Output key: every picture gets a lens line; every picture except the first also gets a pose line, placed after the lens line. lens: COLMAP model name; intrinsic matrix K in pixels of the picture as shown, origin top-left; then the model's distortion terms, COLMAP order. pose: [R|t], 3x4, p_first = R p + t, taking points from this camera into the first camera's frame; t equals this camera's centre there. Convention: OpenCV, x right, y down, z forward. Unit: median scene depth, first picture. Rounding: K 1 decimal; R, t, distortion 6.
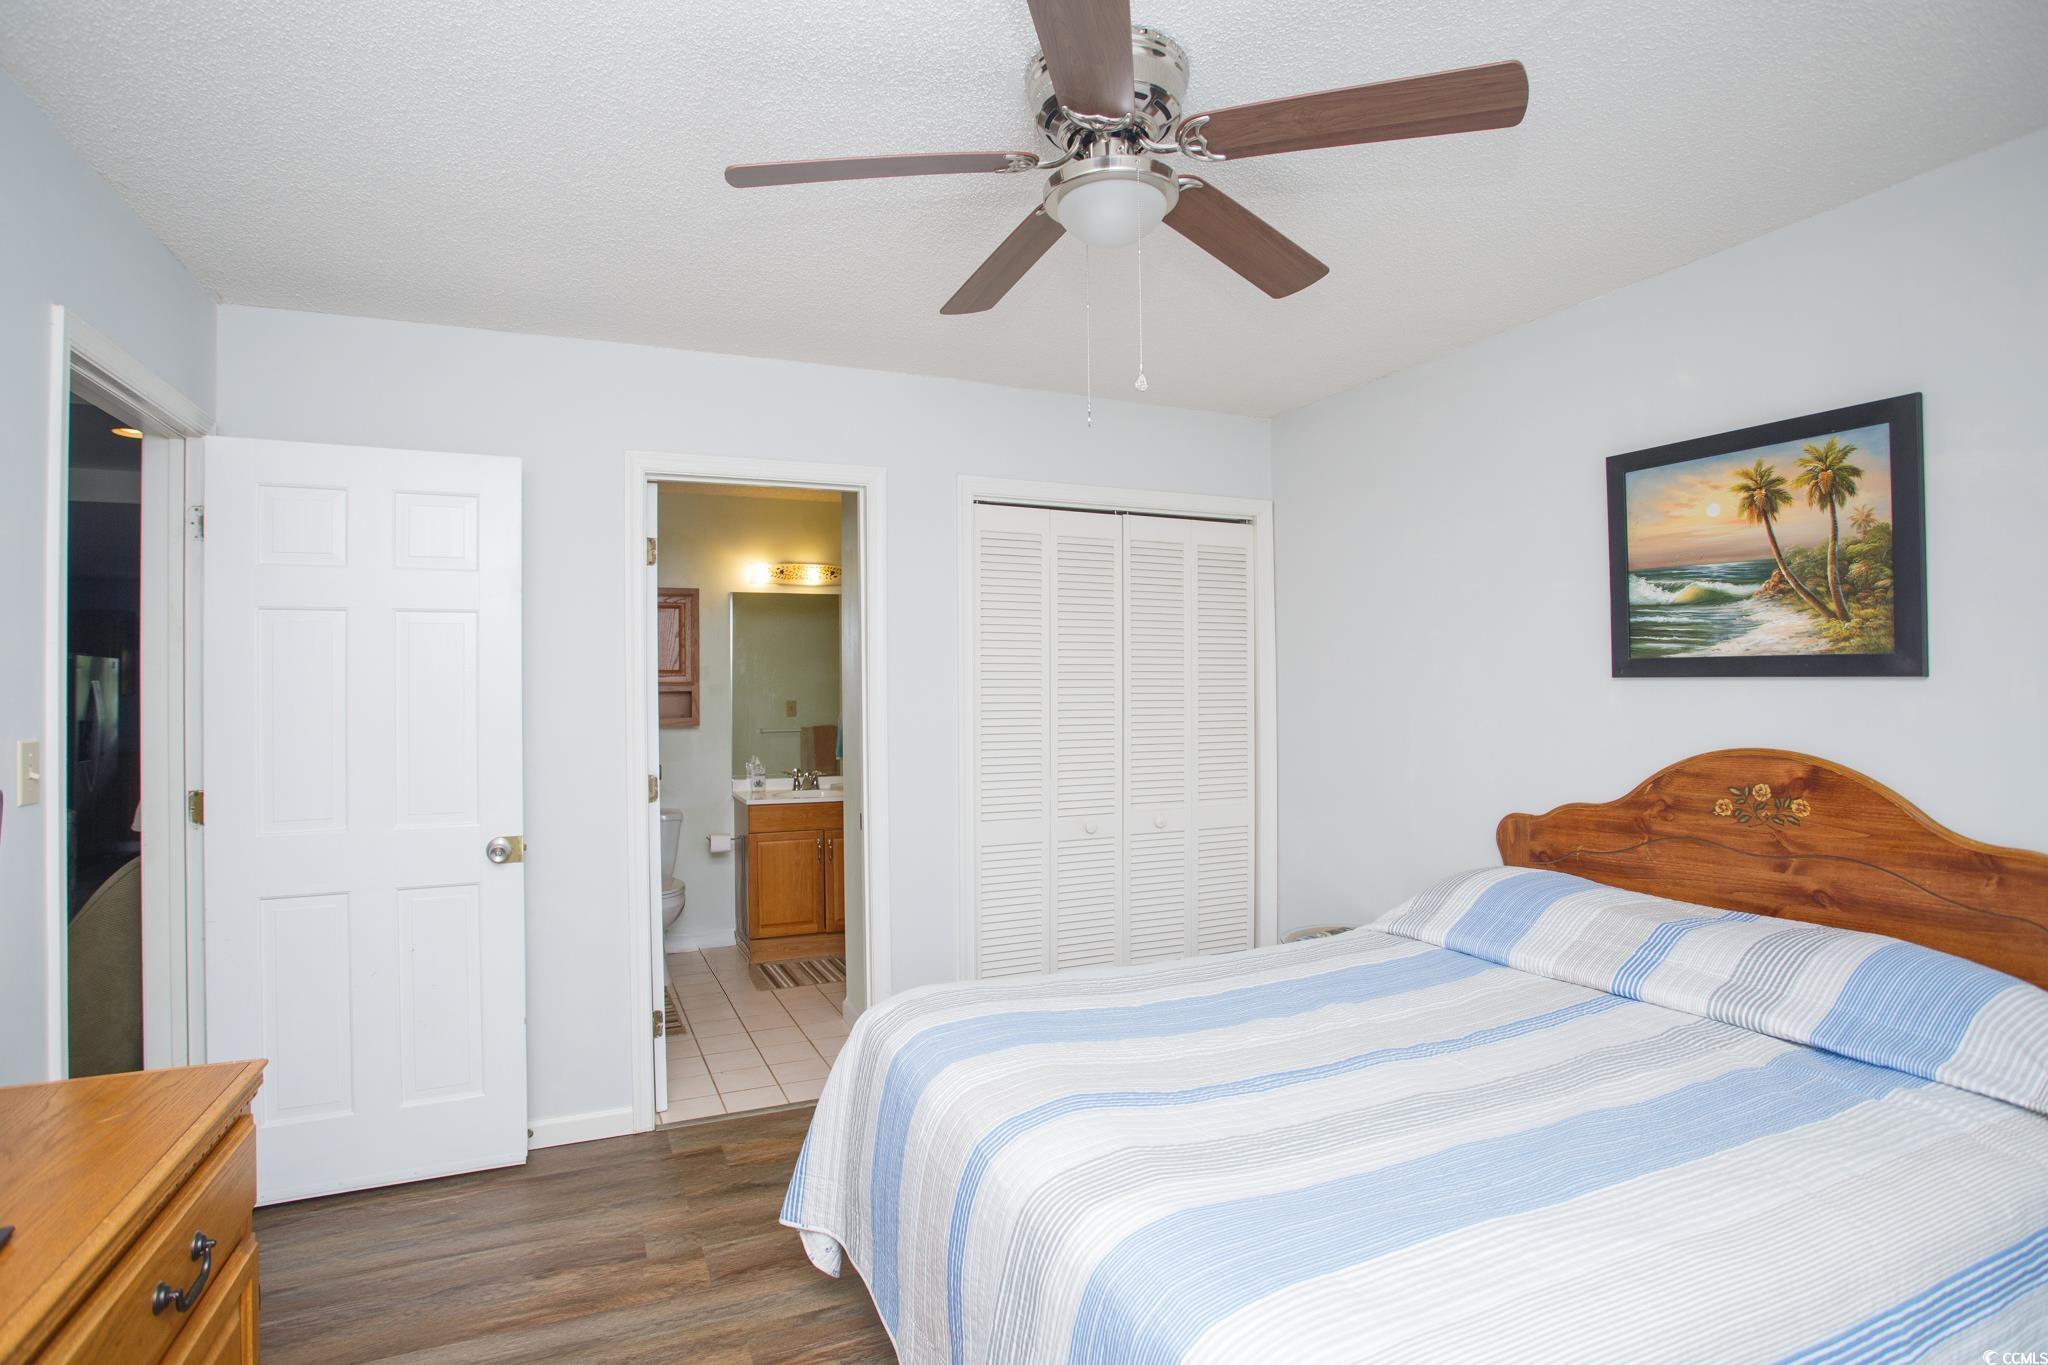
lens RADIAL K [[995.0, 0, 955.3], [0, 995.0, 686.8], [0, 0, 1]] dist [-0.041028, 0.016023]
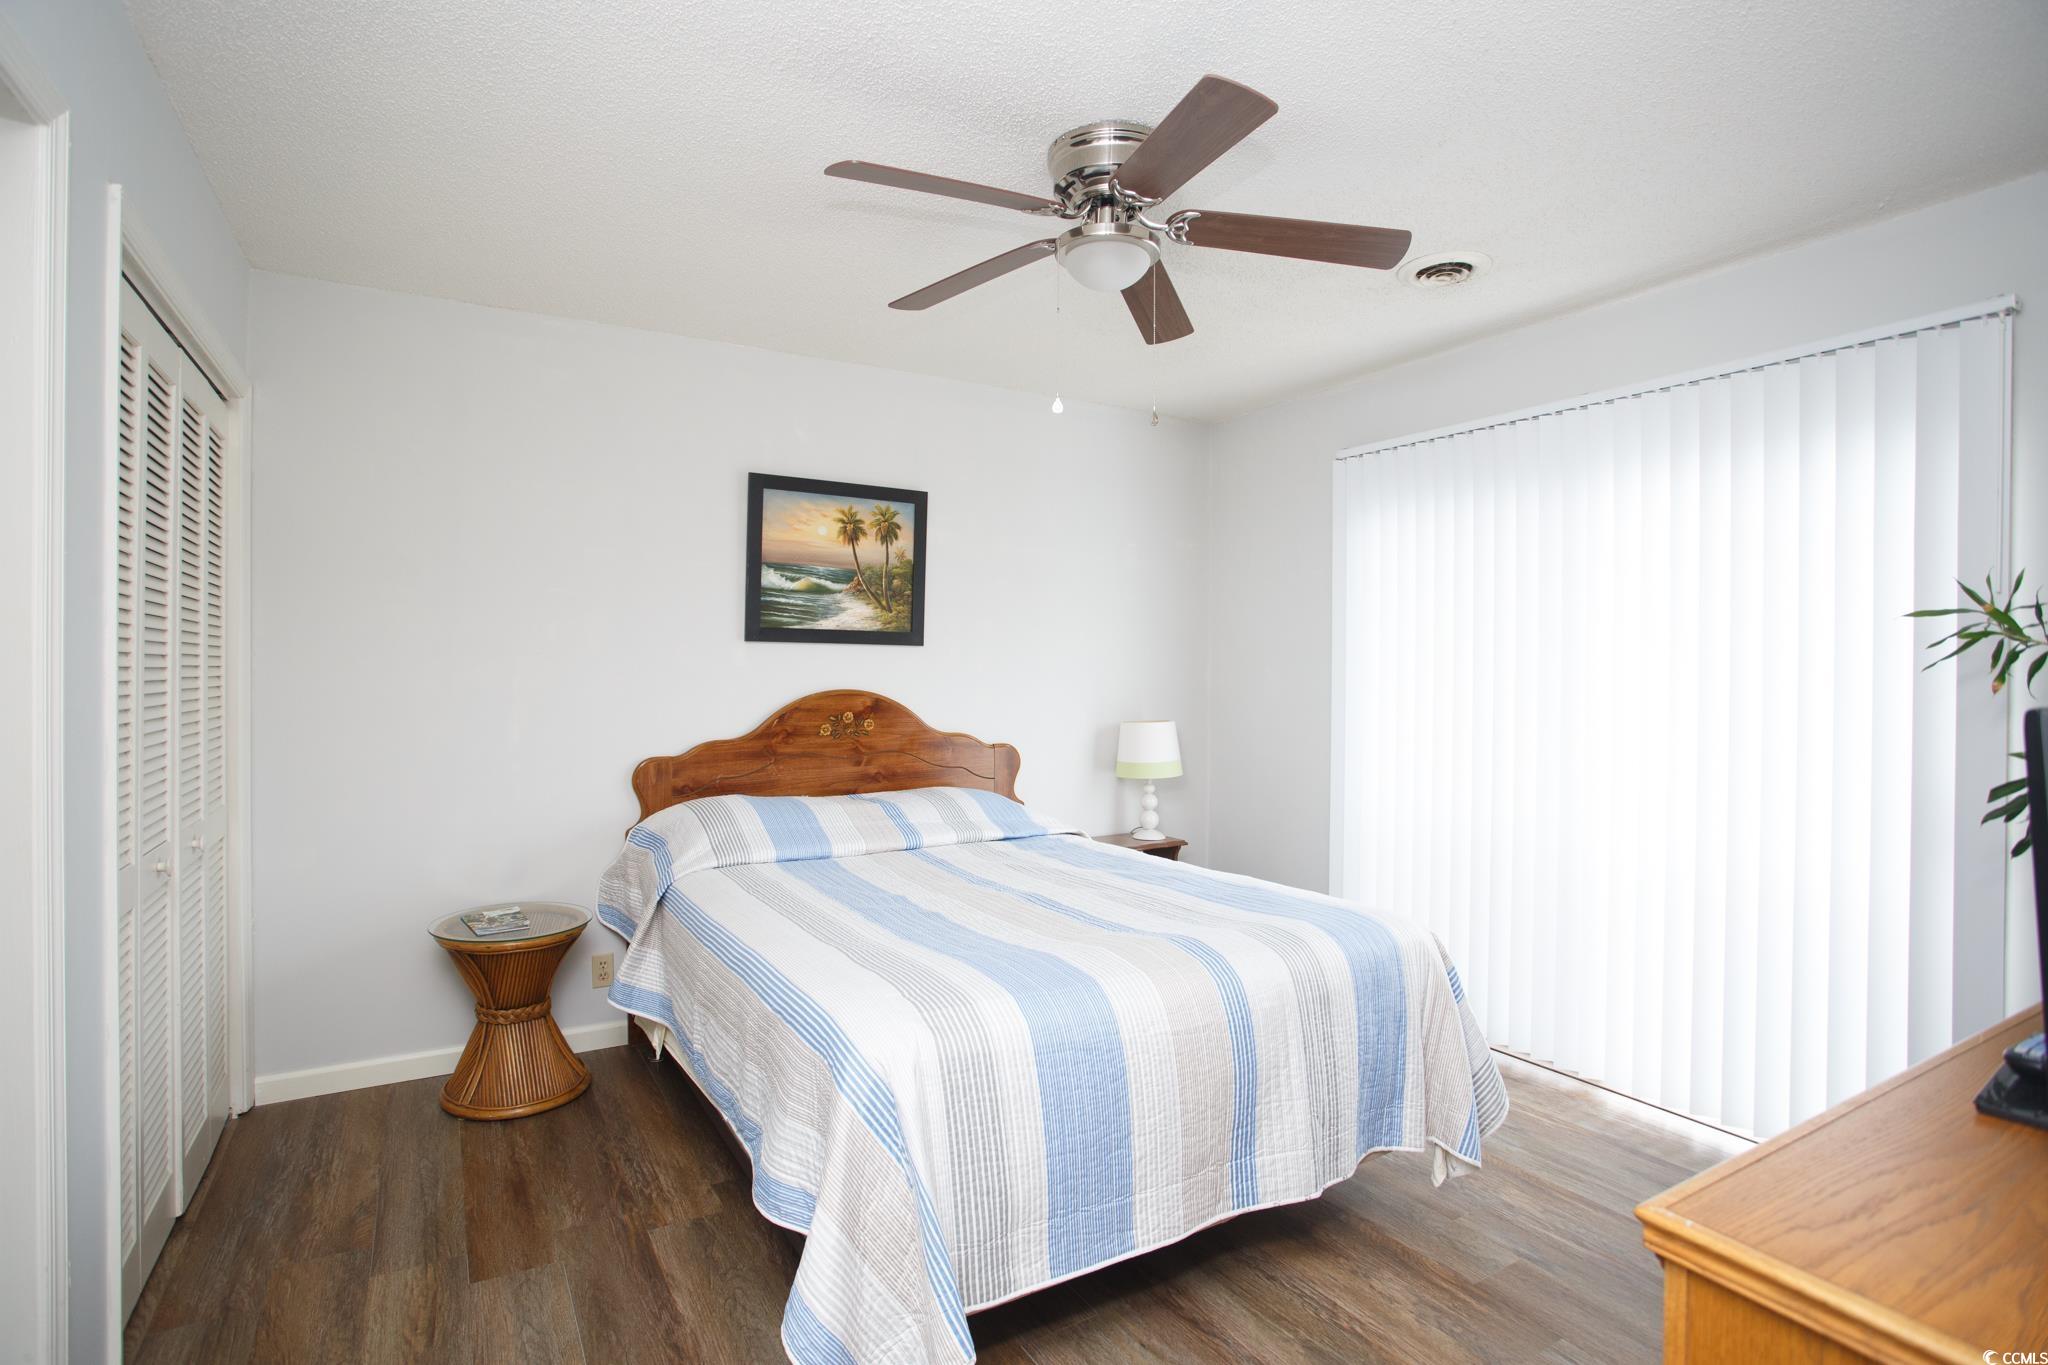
lens RADIAL K [[995.0, 0, 1016.7], [0, 995.0, 675.7], [0, 0, 1]] dist [-0.041028, 0.016023]
pose [[-0.121840, 0.001202, 0.992549, -0.788591], [-0.005727, 0.999982, -0.001914, 0.042818], [-0.992533, -0.005917, -0.121831, 0.922341]]
